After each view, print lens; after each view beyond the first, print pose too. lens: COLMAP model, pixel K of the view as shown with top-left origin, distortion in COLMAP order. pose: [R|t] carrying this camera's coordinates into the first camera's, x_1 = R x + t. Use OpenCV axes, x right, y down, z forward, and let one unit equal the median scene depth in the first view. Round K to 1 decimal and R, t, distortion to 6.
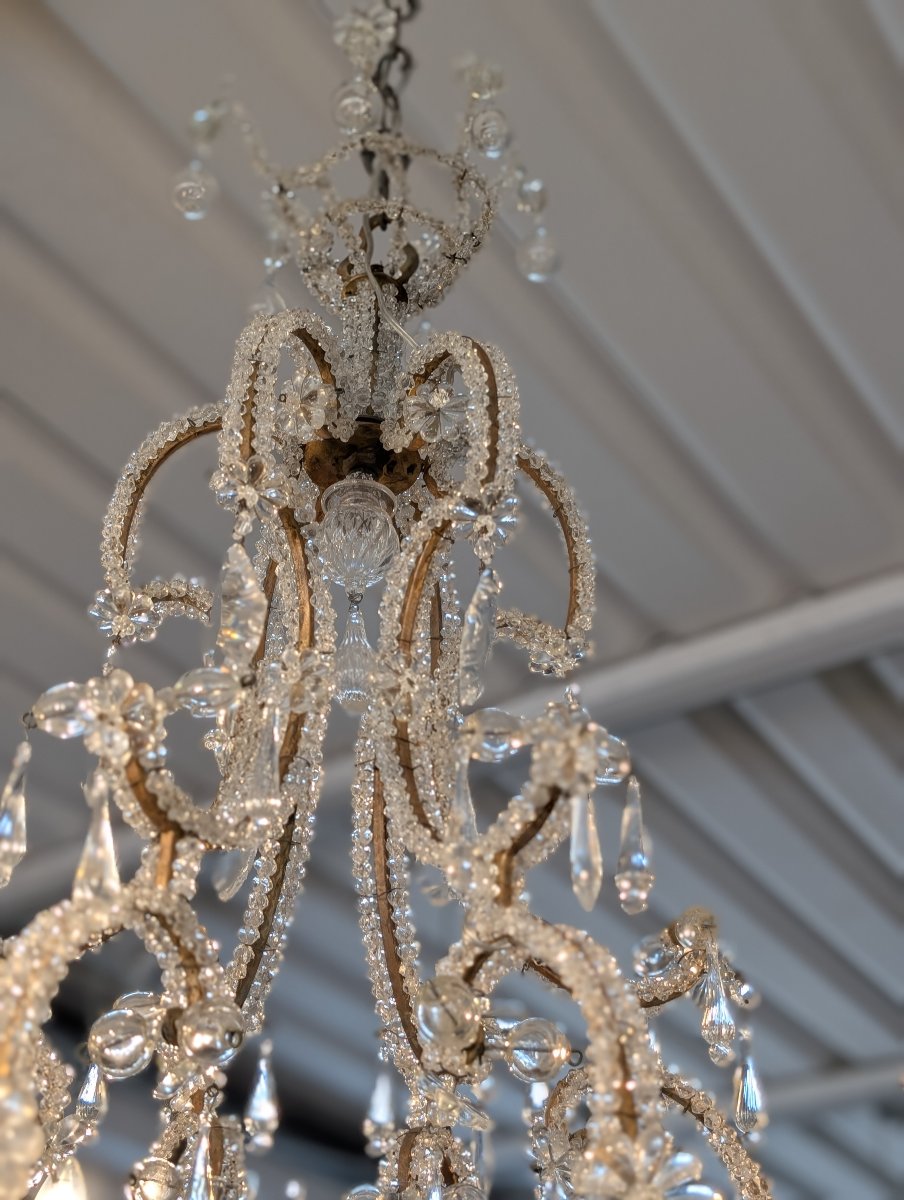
lens RADIAL K [[1654.2, 0, 452.0], [0, 1654.2, 600.0], [0, 0, 1]] dist [0.237492, -1.147757]
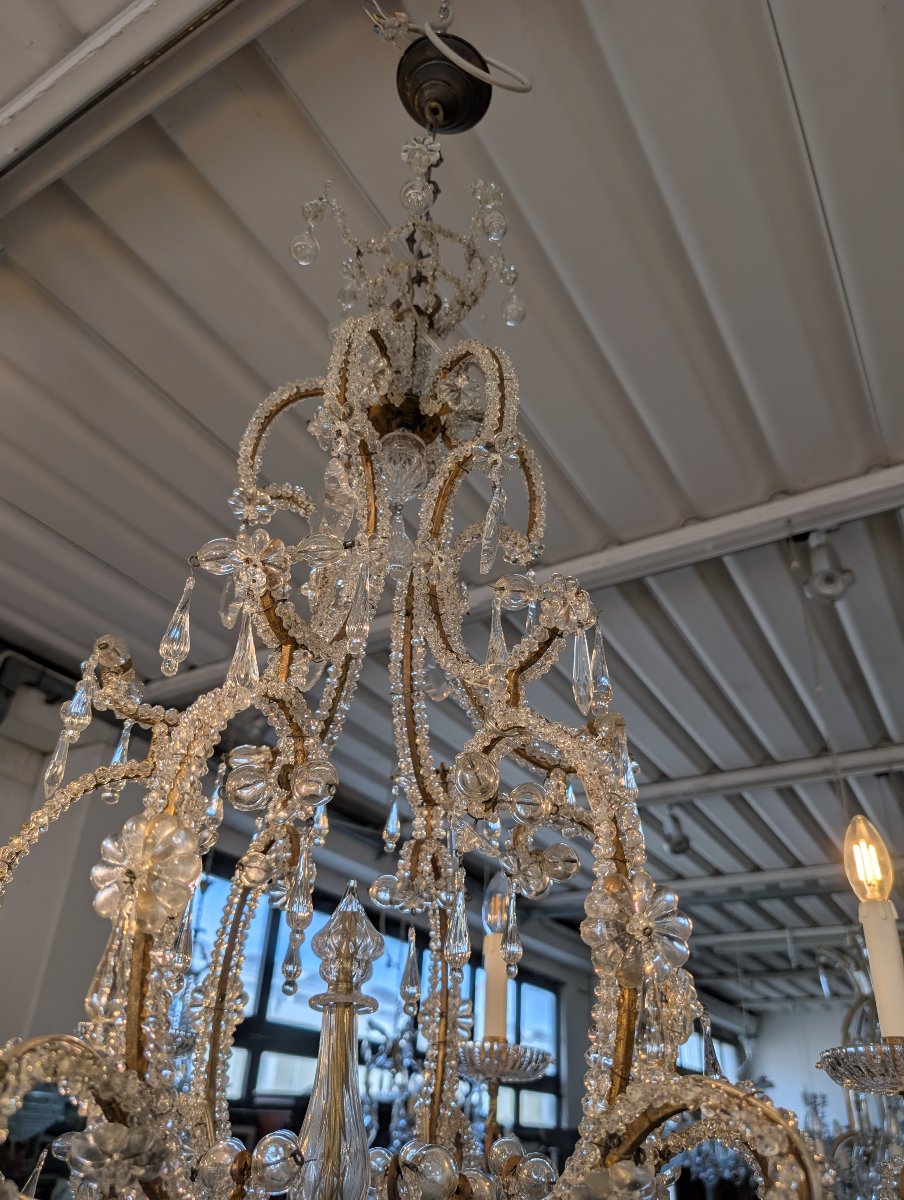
lens RADIAL K [[870.7, 0, 450.9], [0, 870.7, 586.8], [0, 0, 1]] dist [0.051528, -0.108984]
pose [[0.995947, 0.063045, 0.064145, -0.060807], [-0.066383, 0.996475, 0.051302, 0.030810], [-0.060684, -0.055352, 0.996621, 0.179909]]
